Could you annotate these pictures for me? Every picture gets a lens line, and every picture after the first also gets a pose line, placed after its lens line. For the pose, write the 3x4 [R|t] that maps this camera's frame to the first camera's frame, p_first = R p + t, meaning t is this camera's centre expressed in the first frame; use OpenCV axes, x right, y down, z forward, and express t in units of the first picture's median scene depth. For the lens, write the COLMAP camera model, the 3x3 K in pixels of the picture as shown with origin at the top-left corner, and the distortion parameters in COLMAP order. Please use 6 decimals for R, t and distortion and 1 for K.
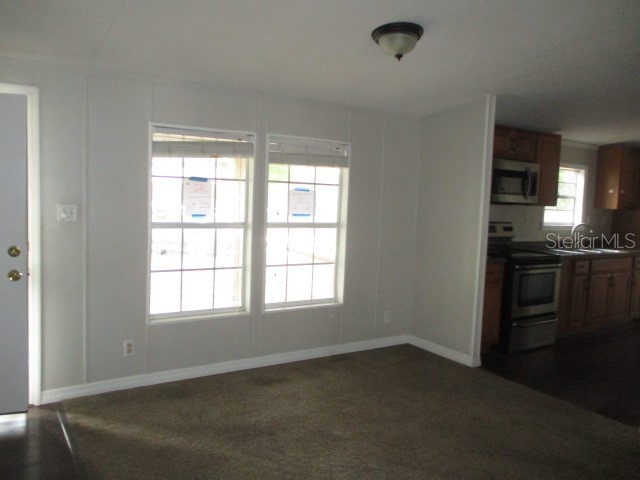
lens RADIAL K [[525.1, 0, 321.6], [0, 525.1, 228.1], [0, 0, 1]] dist [-0.023174, 0.009958]
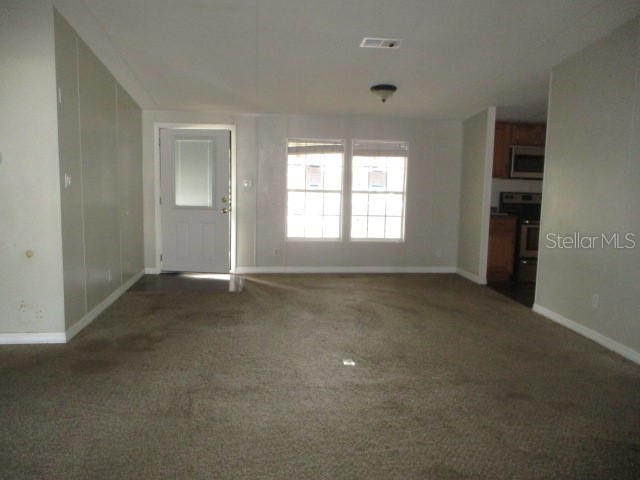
lens RADIAL K [[525.1, 0, 321.6], [0, 525.1, 228.1], [0, 0, 1]] dist [-0.023174, 0.009958]
pose [[0.903249, 0.023366, -0.428481, 0.557404], [-0.017408, 0.999690, 0.017819, 0.086893], [0.428765, -0.008636, 0.903375, -0.631247]]
